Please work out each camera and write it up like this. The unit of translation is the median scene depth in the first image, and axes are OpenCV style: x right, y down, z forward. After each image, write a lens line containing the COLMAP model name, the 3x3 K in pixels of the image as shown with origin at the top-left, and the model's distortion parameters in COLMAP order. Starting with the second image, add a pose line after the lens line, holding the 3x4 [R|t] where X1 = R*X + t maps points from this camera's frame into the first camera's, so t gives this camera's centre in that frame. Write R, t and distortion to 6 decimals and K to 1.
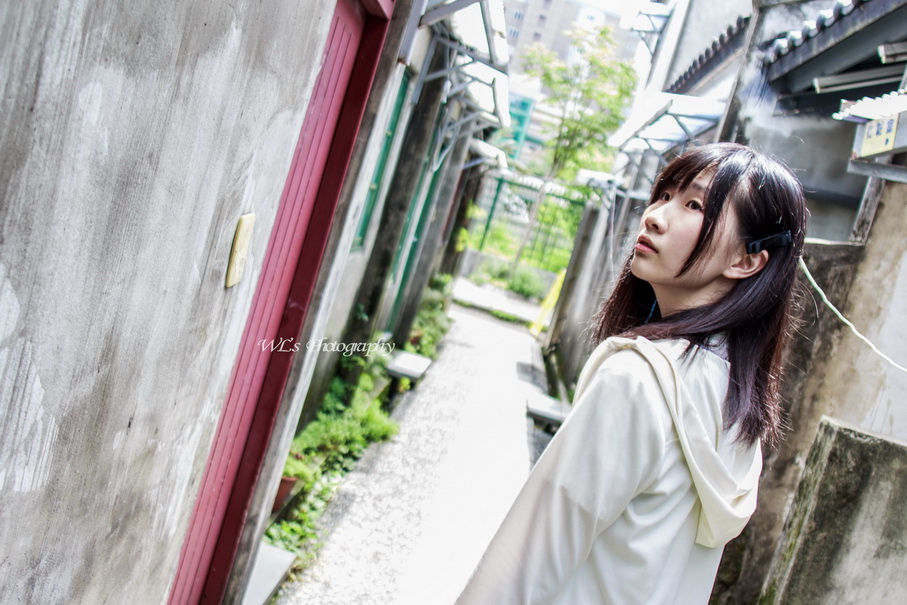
lens RADIAL K [[964.2, 0, 453.5], [0, 964.2, 302.5], [0, 0, 1]] dist [-0.010715, 0.010403]
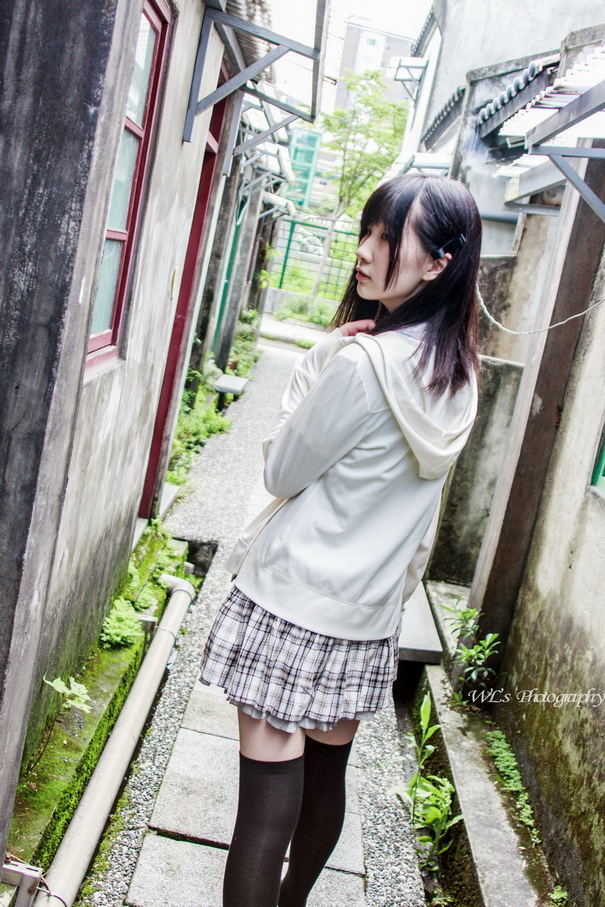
lens RADIAL K [[964.2, 0, 302.5], [0, 964.2, 453.5], [0, 0, 1]] dist [-0.010715, 0.010403]
pose [[0.995032, -0.093185, 0.035035, -0.008895], [0.088682, 0.989583, 0.113408, 0.029587], [-0.045238, -0.109738, 0.992931, -0.345079]]
